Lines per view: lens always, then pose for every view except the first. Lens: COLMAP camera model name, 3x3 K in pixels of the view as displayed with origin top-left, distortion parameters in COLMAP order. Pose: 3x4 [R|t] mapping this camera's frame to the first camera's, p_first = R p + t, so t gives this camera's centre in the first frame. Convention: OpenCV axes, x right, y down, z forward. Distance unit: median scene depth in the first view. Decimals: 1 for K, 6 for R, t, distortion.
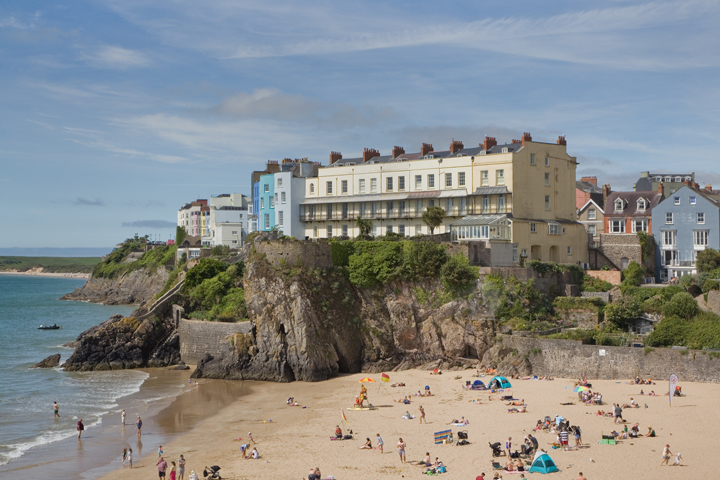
lens RADIAL K [[1283.3, 0, 359.8], [0, 1283.3, 269.3], [0, 0, 1]] dist [0.305377, 0.117241]
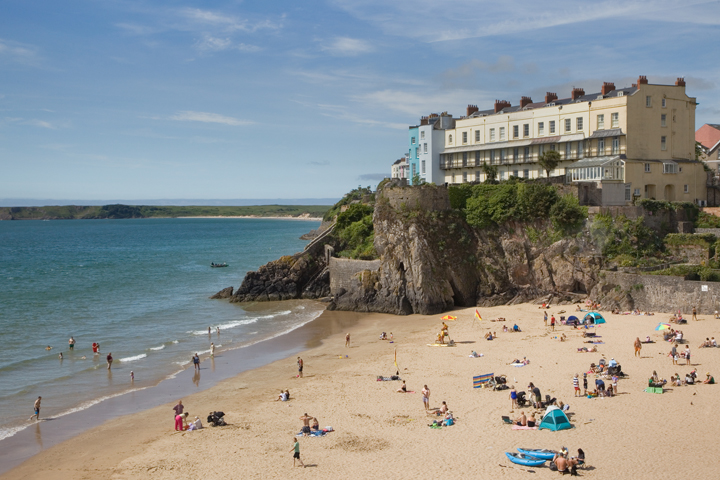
lens RADIAL K [[992.2, 0, 360.2], [0, 992.2, 273.1], [0, 0, 1]] dist [0.141320, 0.038931]
pose [[0.975327, -0.003363, -0.220739, 0.091074], [0.016767, 0.998124, 0.058879, 0.001107], [0.220127, -0.061127, 0.973554, 0.159761]]
